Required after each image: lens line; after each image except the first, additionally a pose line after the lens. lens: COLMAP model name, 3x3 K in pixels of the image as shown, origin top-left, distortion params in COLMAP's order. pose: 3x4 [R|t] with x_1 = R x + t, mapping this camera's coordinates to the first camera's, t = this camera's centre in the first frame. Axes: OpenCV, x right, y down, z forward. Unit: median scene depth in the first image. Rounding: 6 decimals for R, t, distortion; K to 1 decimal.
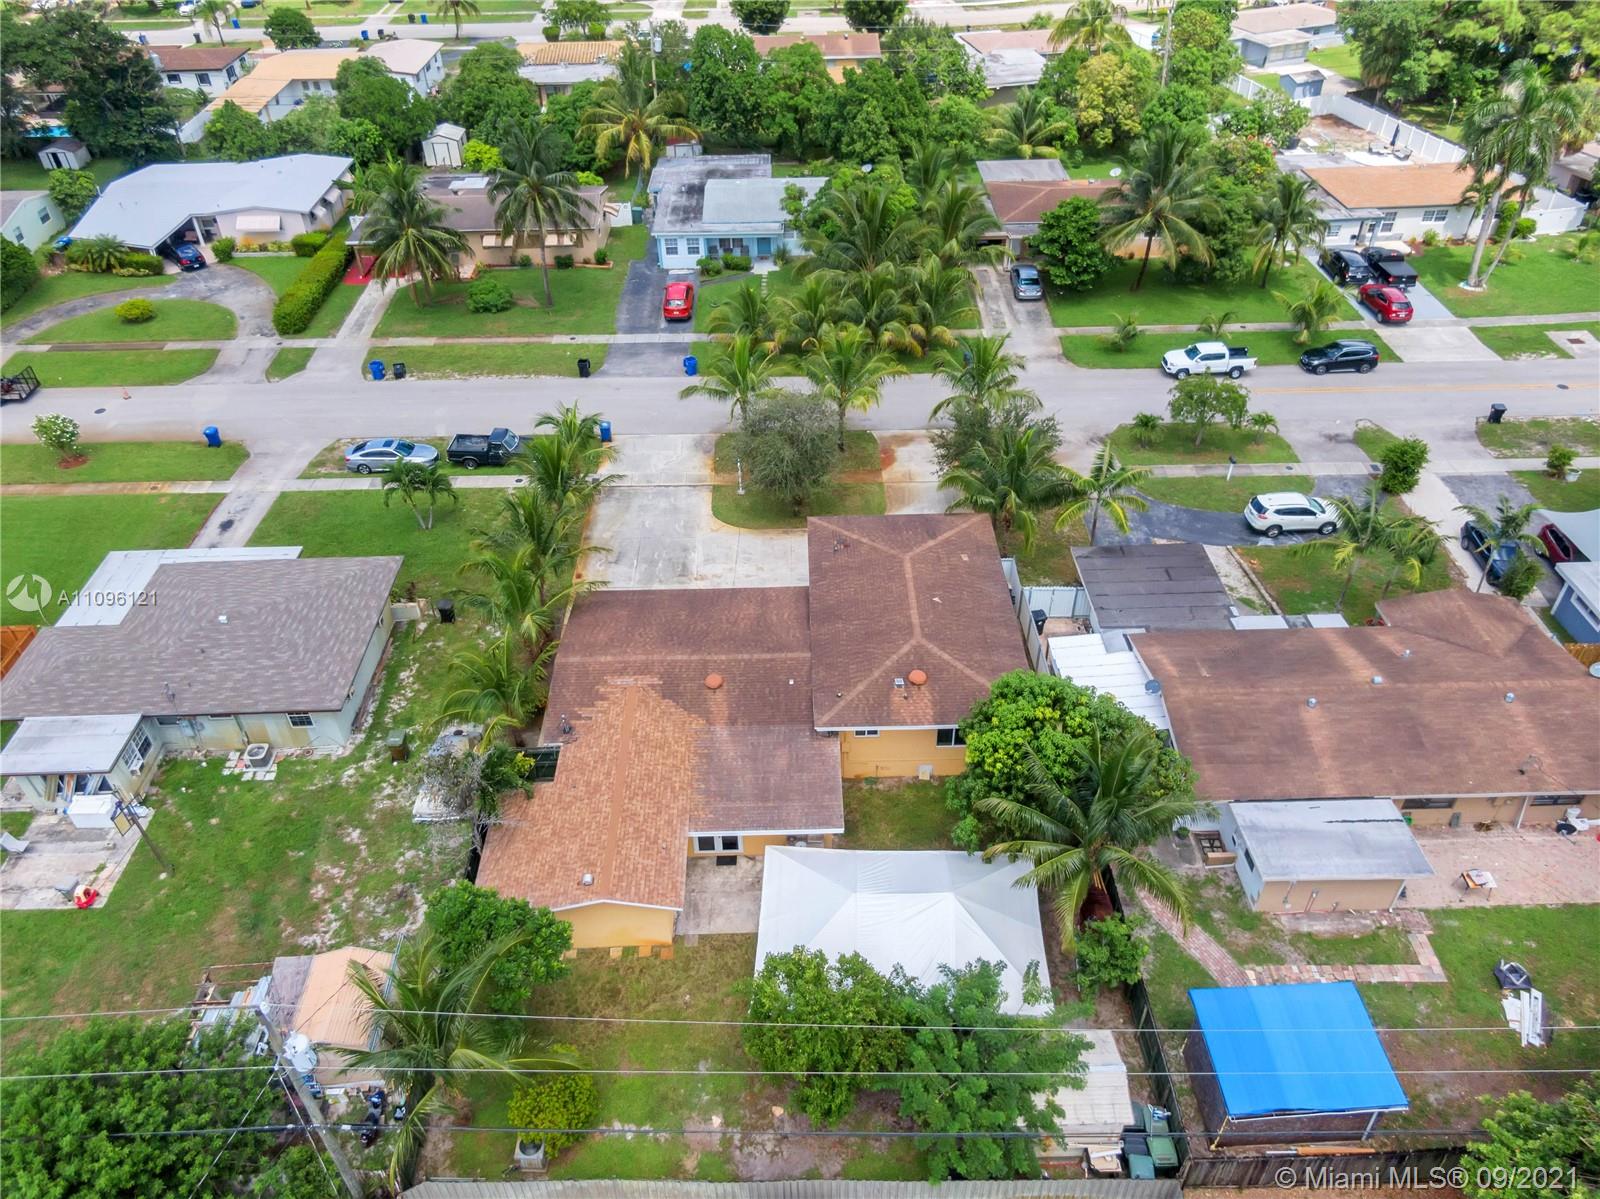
lens RADIAL K [[1142.0, 0, 802.5], [0, 1142.0, 608.9], [0, 0, 1]] dist [0.035974, -0.047834]
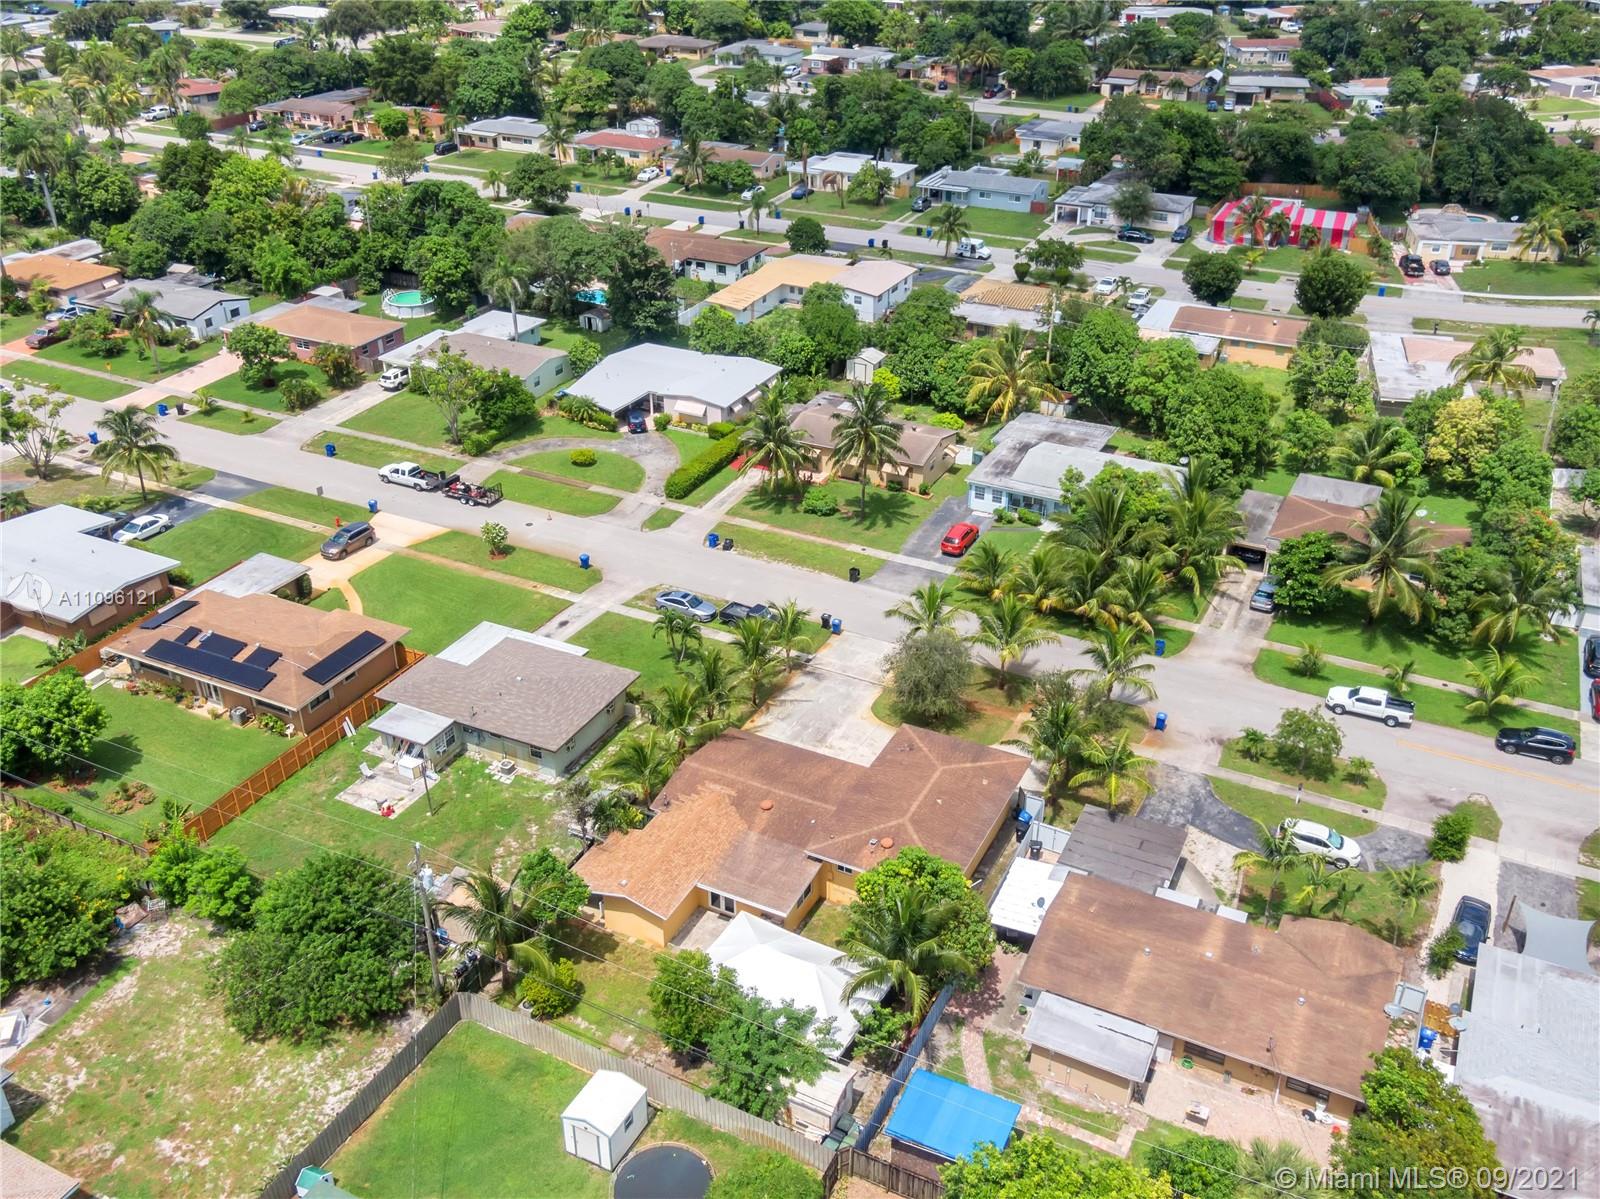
lens RADIAL K [[1424.3, 0, 800.0], [0, 1424.3, 599.5], [0, 0, 1]] dist [0.036171, 0.000968]
pose [[0.884745, 0.240690, -0.399118, 0.359708], [-0.303530, 0.947398, -0.101517, -0.007900], [0.353689, 0.210961, 0.911262, -0.407828]]
